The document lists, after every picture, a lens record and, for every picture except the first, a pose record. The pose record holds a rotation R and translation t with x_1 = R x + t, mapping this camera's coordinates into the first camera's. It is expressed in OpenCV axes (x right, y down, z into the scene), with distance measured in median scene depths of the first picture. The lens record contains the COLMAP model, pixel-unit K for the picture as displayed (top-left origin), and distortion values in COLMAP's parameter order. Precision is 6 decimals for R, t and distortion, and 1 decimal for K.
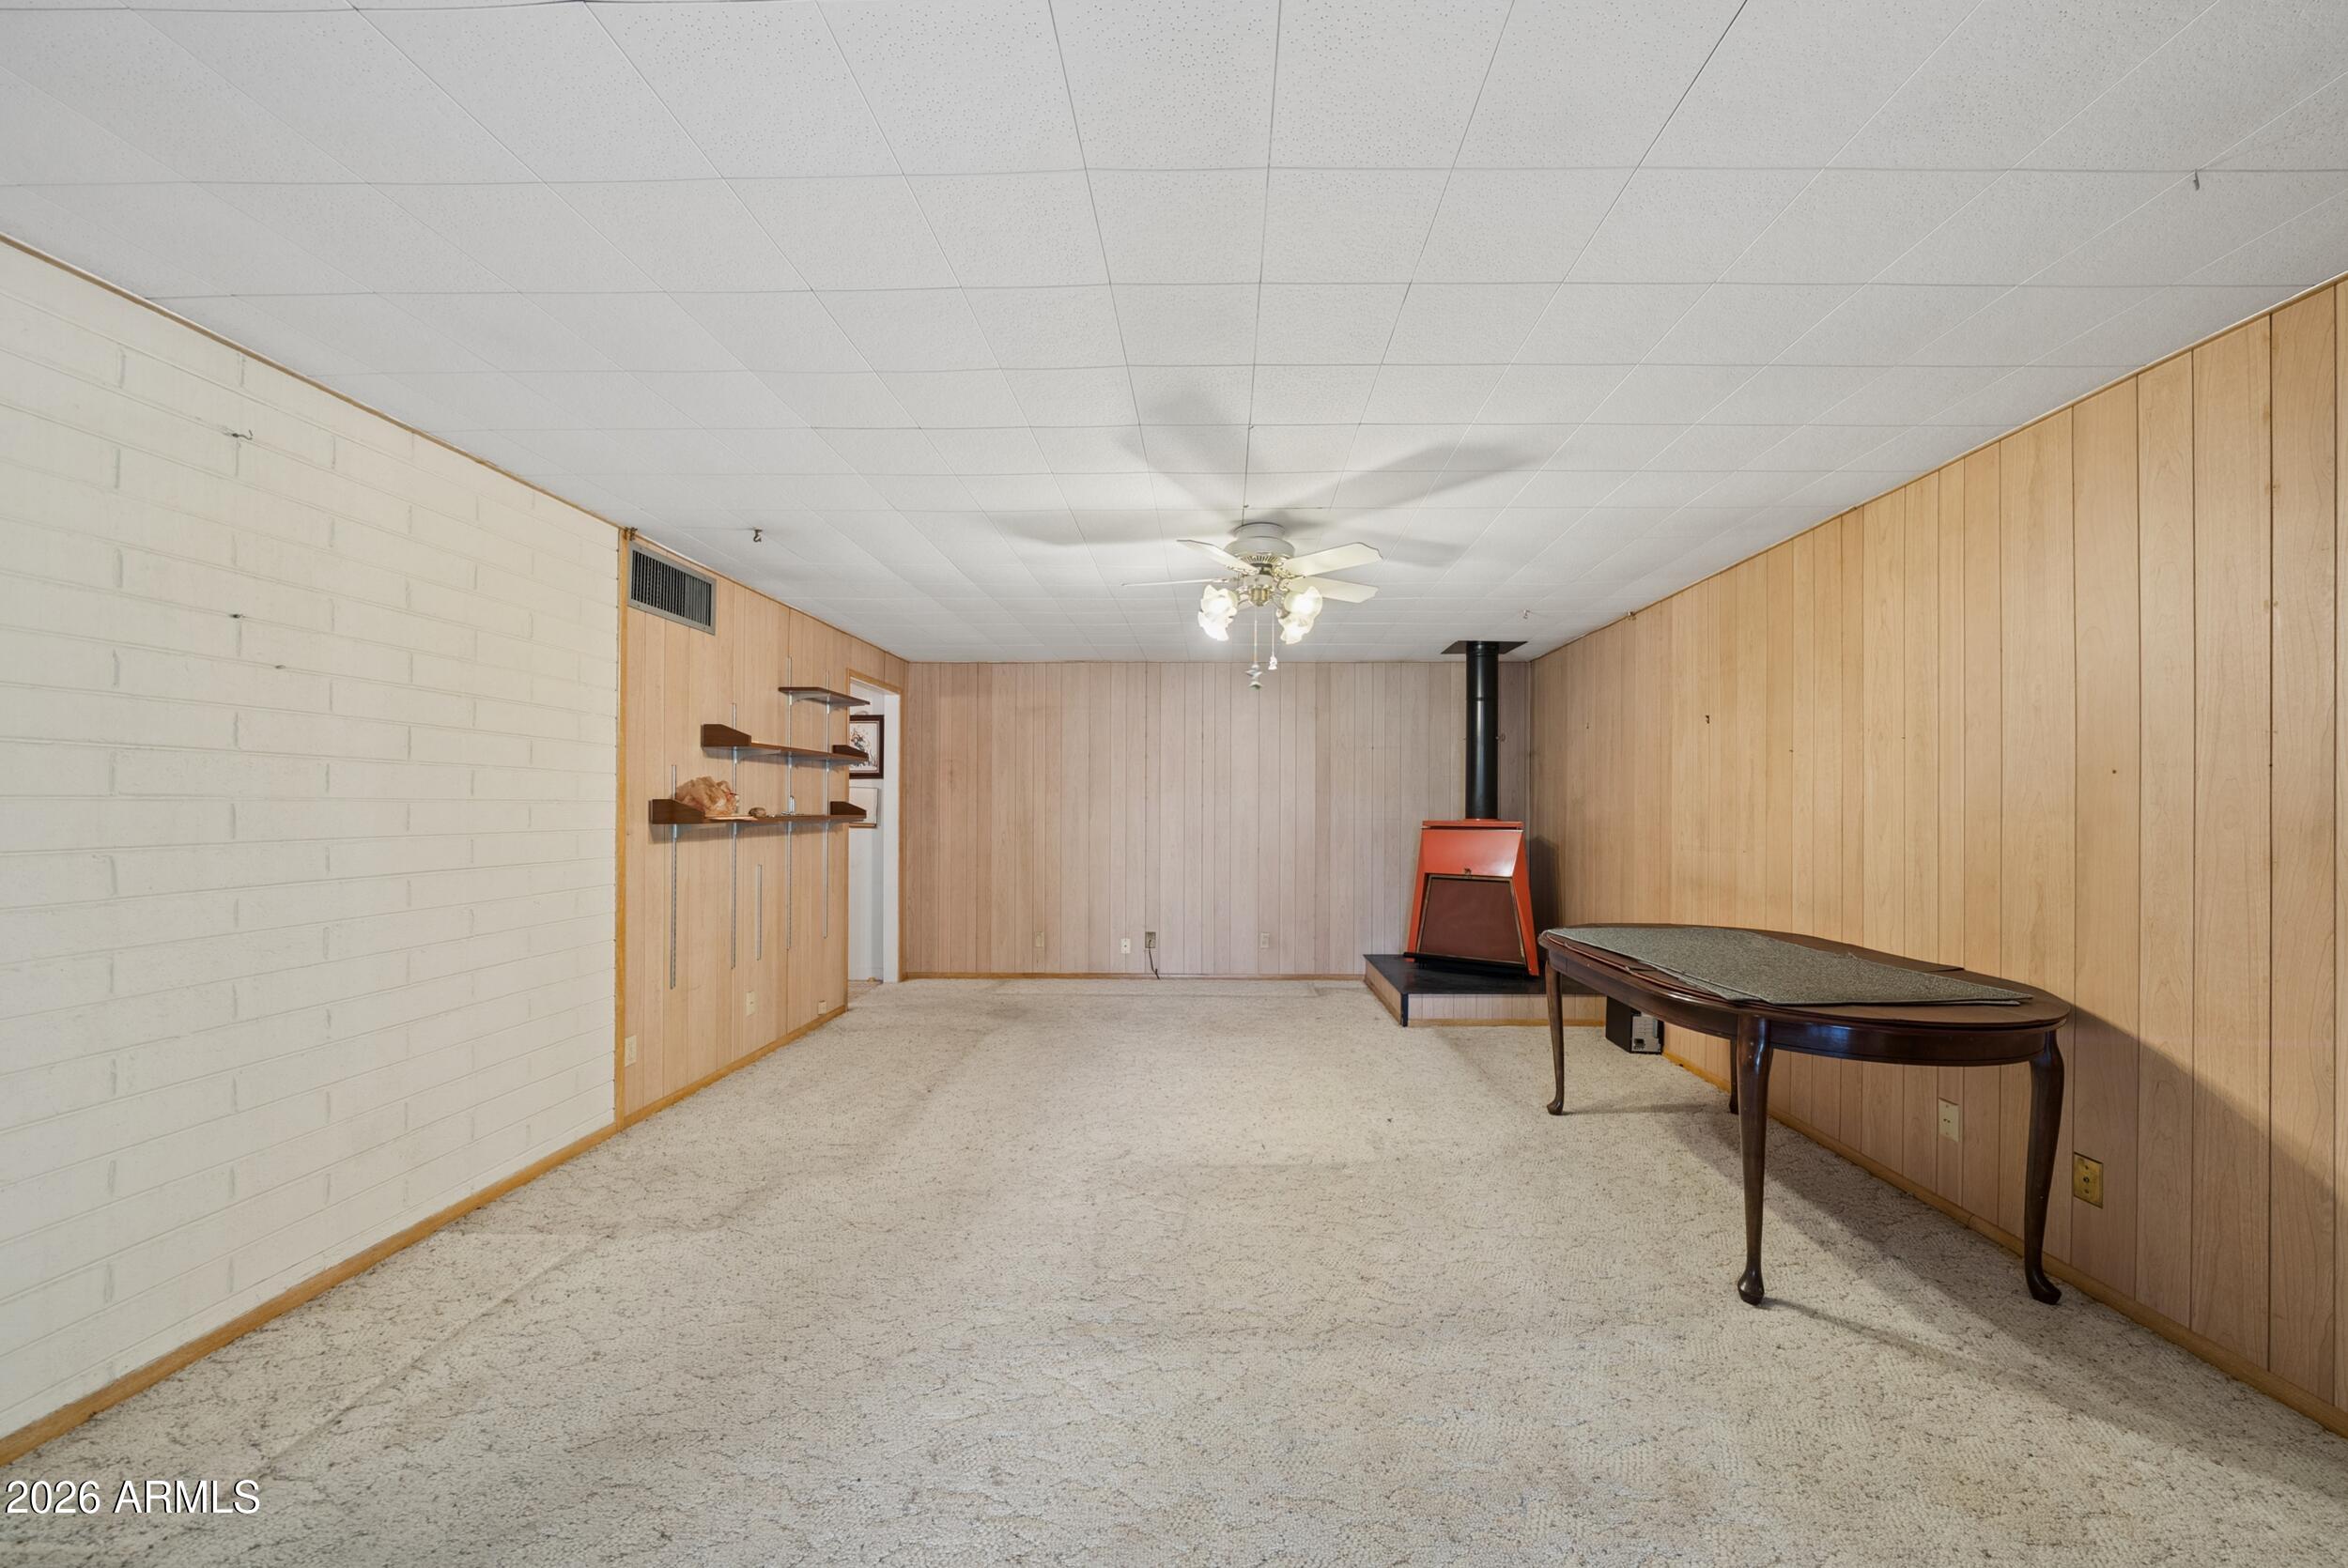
lens RADIAL K [[821.8, 0, 1180.5], [0, 821.8, 804.1], [0, 0, 1]] dist [-0.005640, 0.000062]
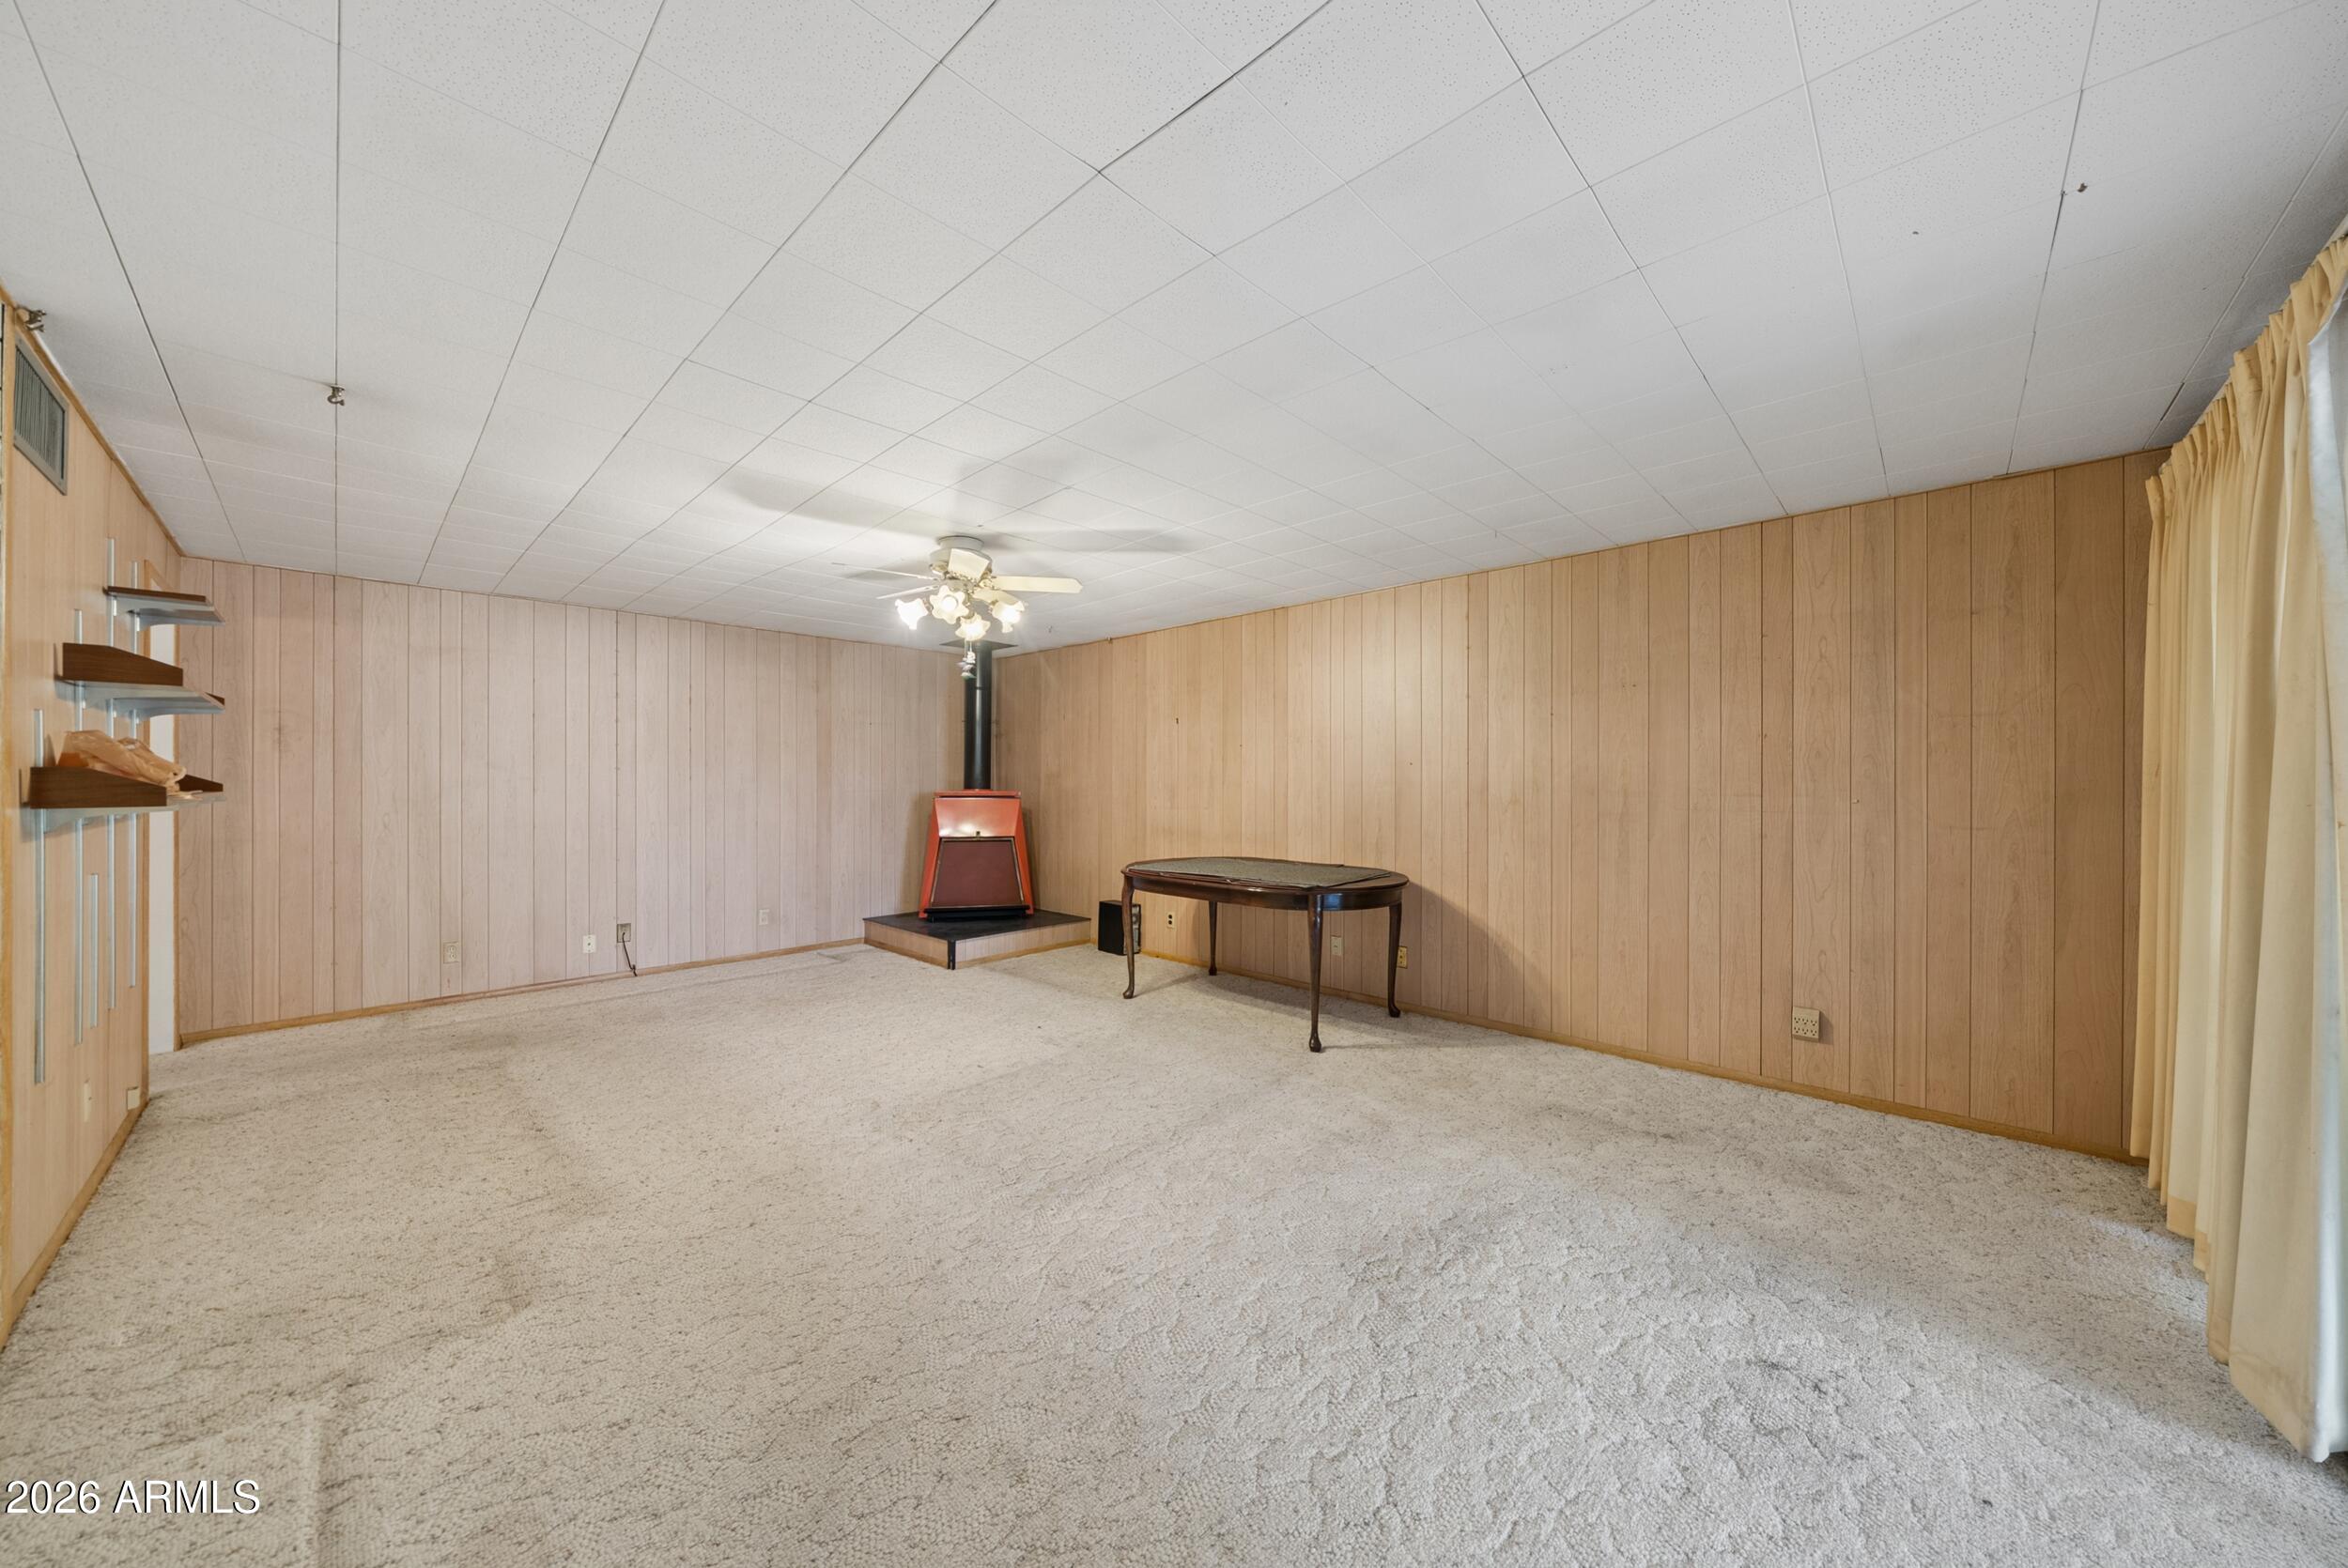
lens RADIAL K [[821.8, 0, 1148.2], [0, 821.8, 780.2], [0, 0, 1]] dist [-0.005640, 0.000062]
pose [[0.687165, -0.000587, 0.726501, -0.544931], [-0.003585, 0.999985, 0.004198, -0.002374], [-0.726492, -0.005489, 0.687153, 0.009380]]
